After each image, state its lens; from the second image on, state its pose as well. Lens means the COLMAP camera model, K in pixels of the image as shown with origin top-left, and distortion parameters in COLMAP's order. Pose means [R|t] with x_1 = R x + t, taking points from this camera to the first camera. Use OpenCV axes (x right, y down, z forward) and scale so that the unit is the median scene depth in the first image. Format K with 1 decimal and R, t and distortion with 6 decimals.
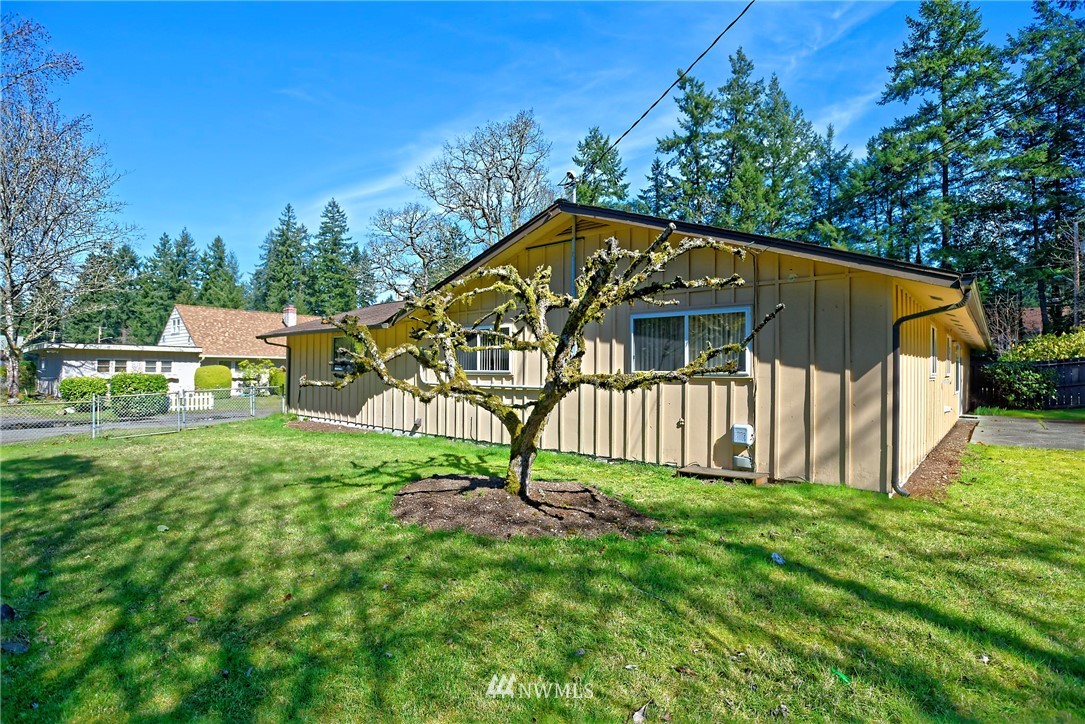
lens RADIAL K [[563.0, 0, 484.4], [0, 563.0, 365.4], [0, 0, 1]] dist [-0.037620, 0.005491]
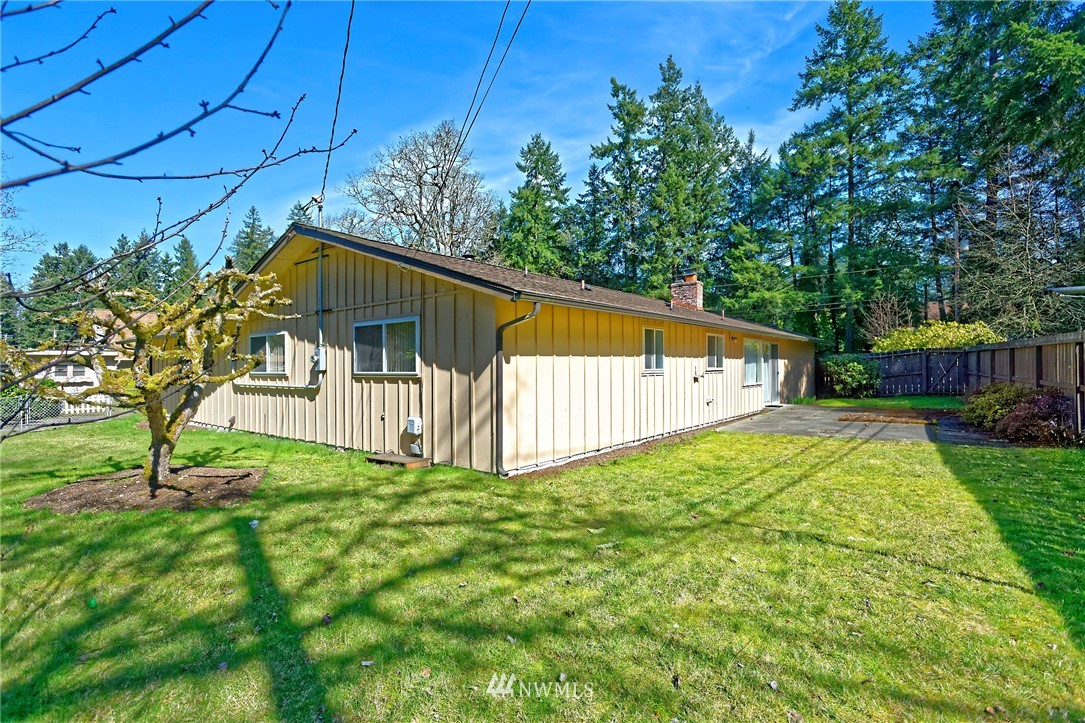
lens RADIAL K [[553.4, 0, 546.2], [0, 553.4, 365.2], [0, 0, 1]] dist [0.007854, 0.000076]
pose [[0.998844, -0.015516, 0.045504, 0.174171], [0.015113, 0.999844, 0.009185, -0.002511], [-0.045640, -0.008486, 0.998922, -0.045158]]
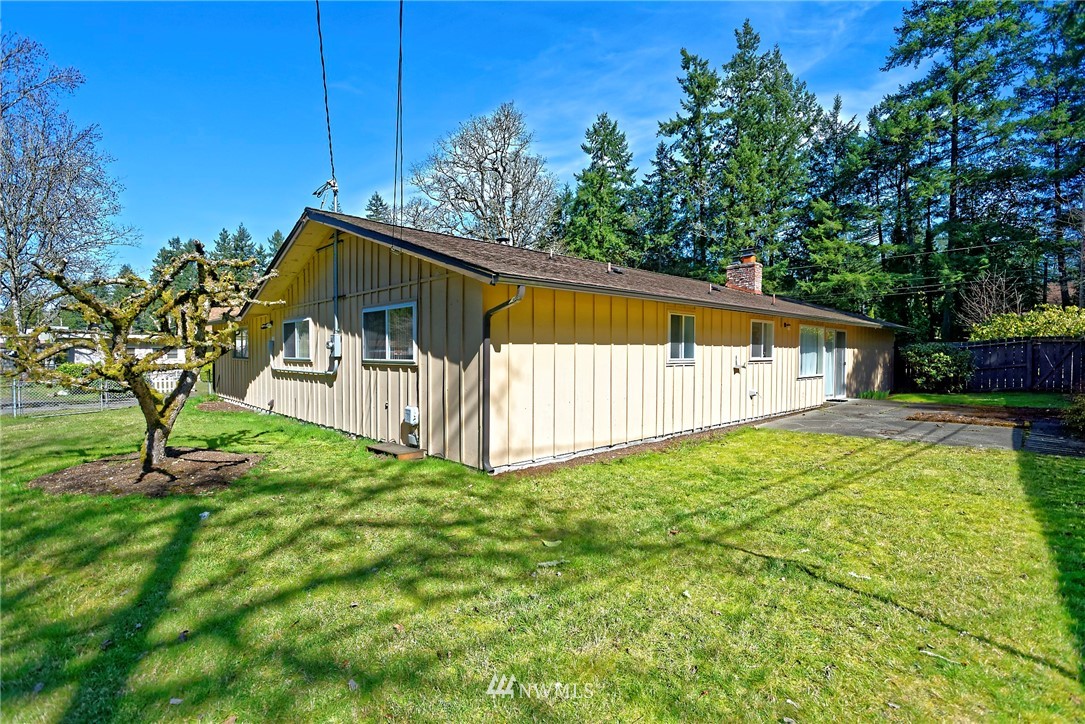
lens RADIAL K [[547.1, 0, 549.5], [0, 547.1, 366.6], [0, 0, 1]] dist [0.008370, -0.001858]
pose [[0.994827, -0.004068, -0.101498, 0.216183], [0.007765, 0.999320, 0.036052, -0.003343], [0.101282, -0.036654, 0.994182, -0.019284]]
